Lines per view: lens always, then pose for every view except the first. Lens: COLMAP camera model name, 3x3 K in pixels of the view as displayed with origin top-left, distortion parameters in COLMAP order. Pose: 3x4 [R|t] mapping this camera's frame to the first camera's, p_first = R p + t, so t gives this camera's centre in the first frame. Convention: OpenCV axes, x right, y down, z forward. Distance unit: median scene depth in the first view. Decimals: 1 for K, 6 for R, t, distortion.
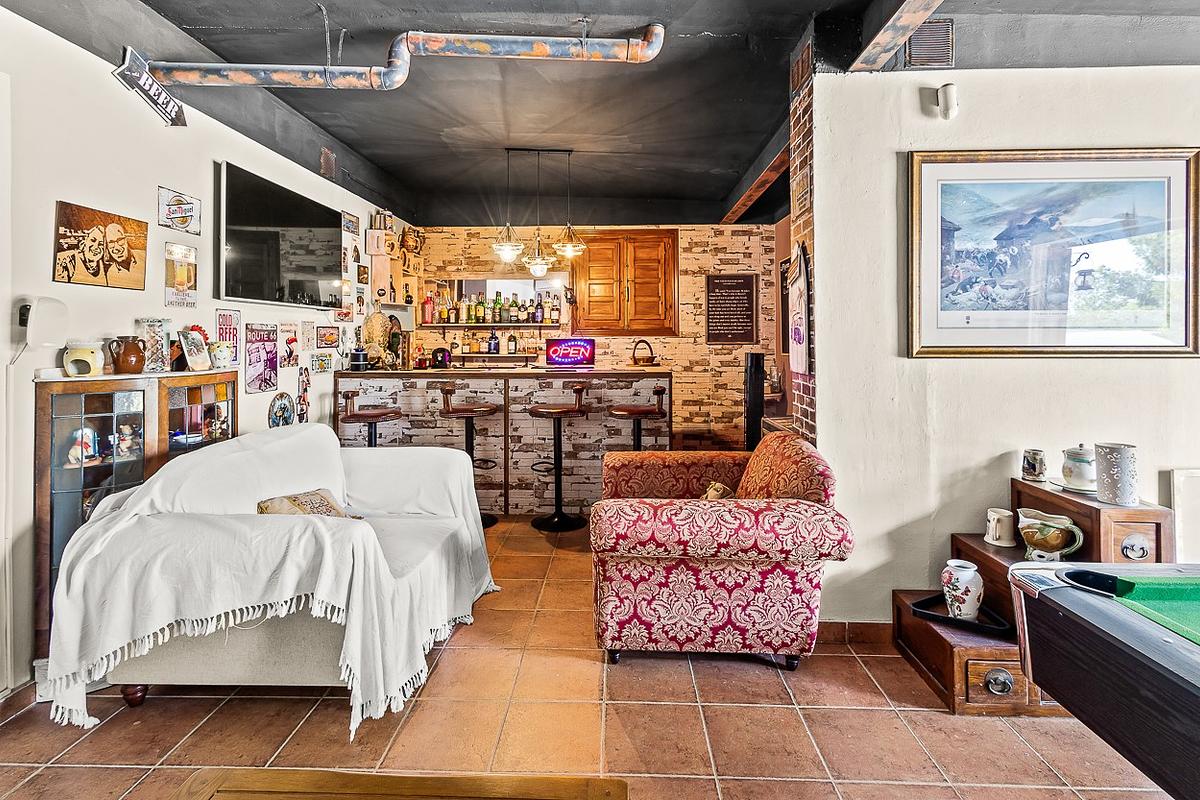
lens RADIAL K [[605.9, 0, 599.8], [0, 605.9, 378.2], [0, 0, 1]] dist [0.013481, -0.000458]
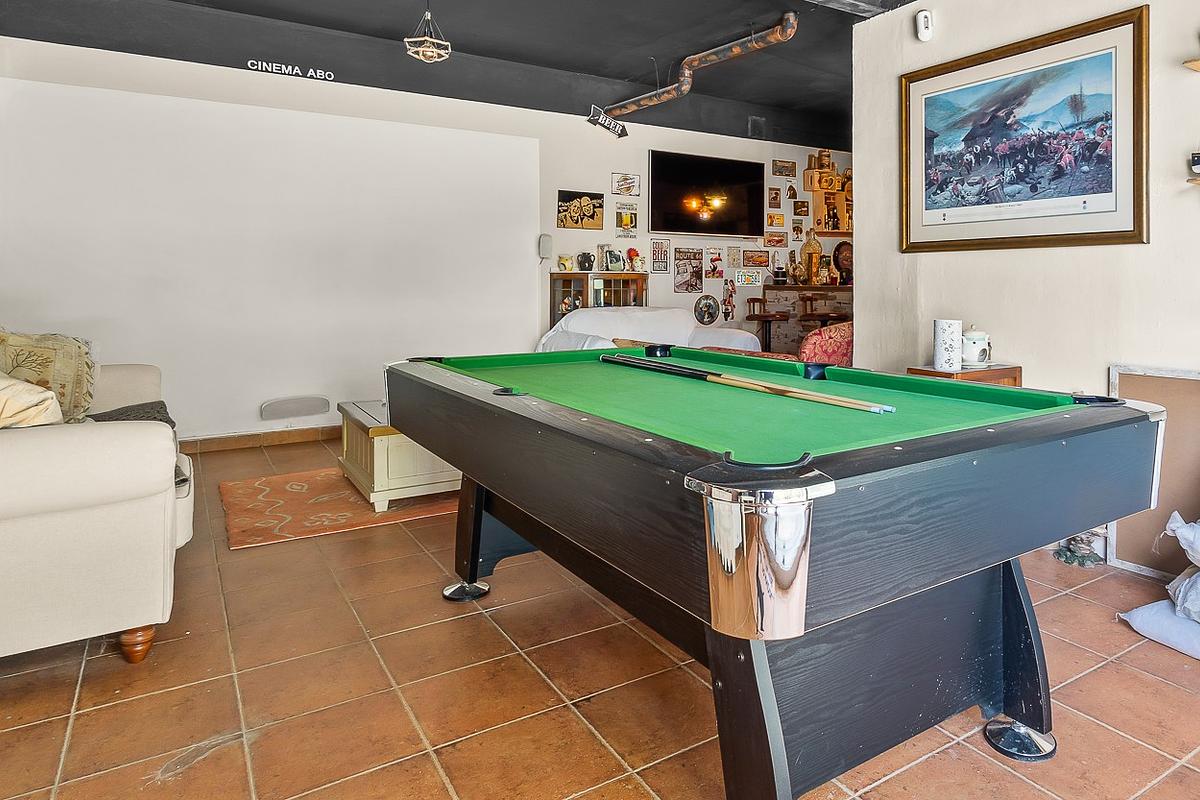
lens RADIAL K [[605.9, 0, 599.8], [0, 605.9, 378.2], [0, 0, 1]] dist [0.013481, -0.000458]
pose [[0.576527, 0.145158, -0.804080, 0.905232], [-0.060907, 0.988990, 0.134868, 0.066302], [0.814805, -0.028781, 0.579021, -0.141794]]
